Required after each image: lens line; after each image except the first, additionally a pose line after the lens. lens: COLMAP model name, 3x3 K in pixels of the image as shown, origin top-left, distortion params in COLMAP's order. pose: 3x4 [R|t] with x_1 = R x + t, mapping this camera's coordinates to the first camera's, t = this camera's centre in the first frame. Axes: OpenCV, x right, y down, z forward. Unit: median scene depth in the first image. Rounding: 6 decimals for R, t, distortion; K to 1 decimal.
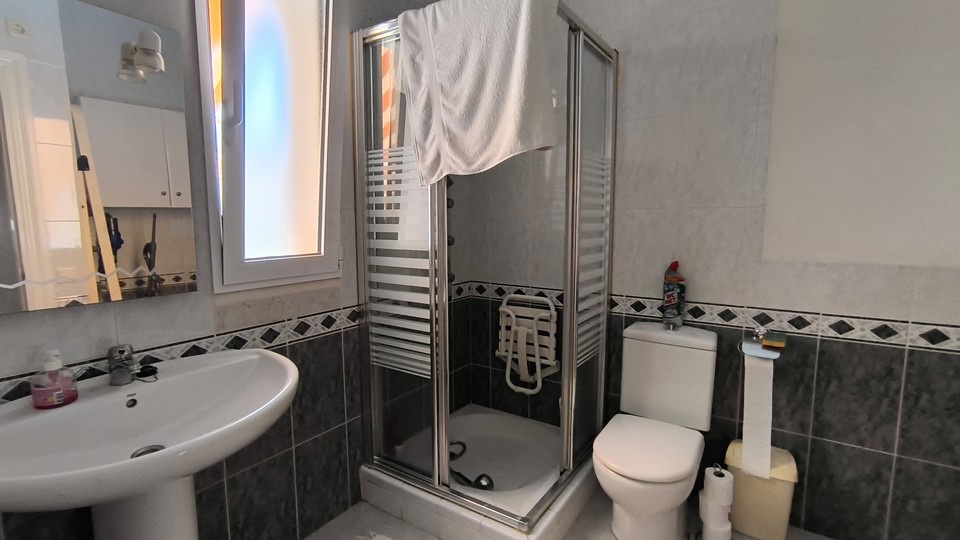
lens RADIAL K [[448.8, 0, 487.9], [0, 448.8, 270.9], [0, 0, 1]] dist [-0.014907, 0.009430]
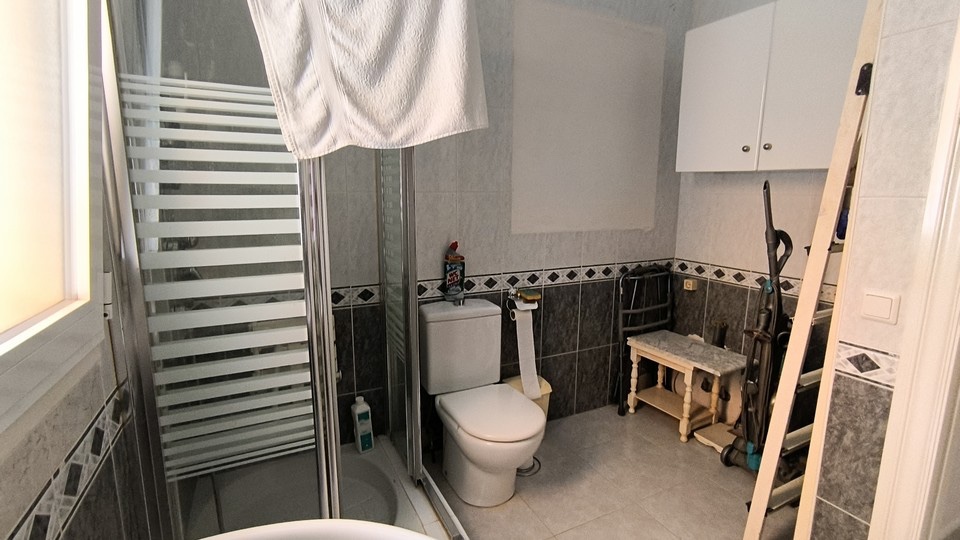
lens RADIAL K [[448.8, 0, 483.7], [0, 448.8, 270.7], [0, 0, 1]] dist [-0.014907, 0.009430]
pose [[0.507899, -0.144942, 0.849135, -0.552263], [0.097120, 0.989093, 0.110741, -0.076358], [-0.855924, 0.026223, 0.516436, 0.446783]]
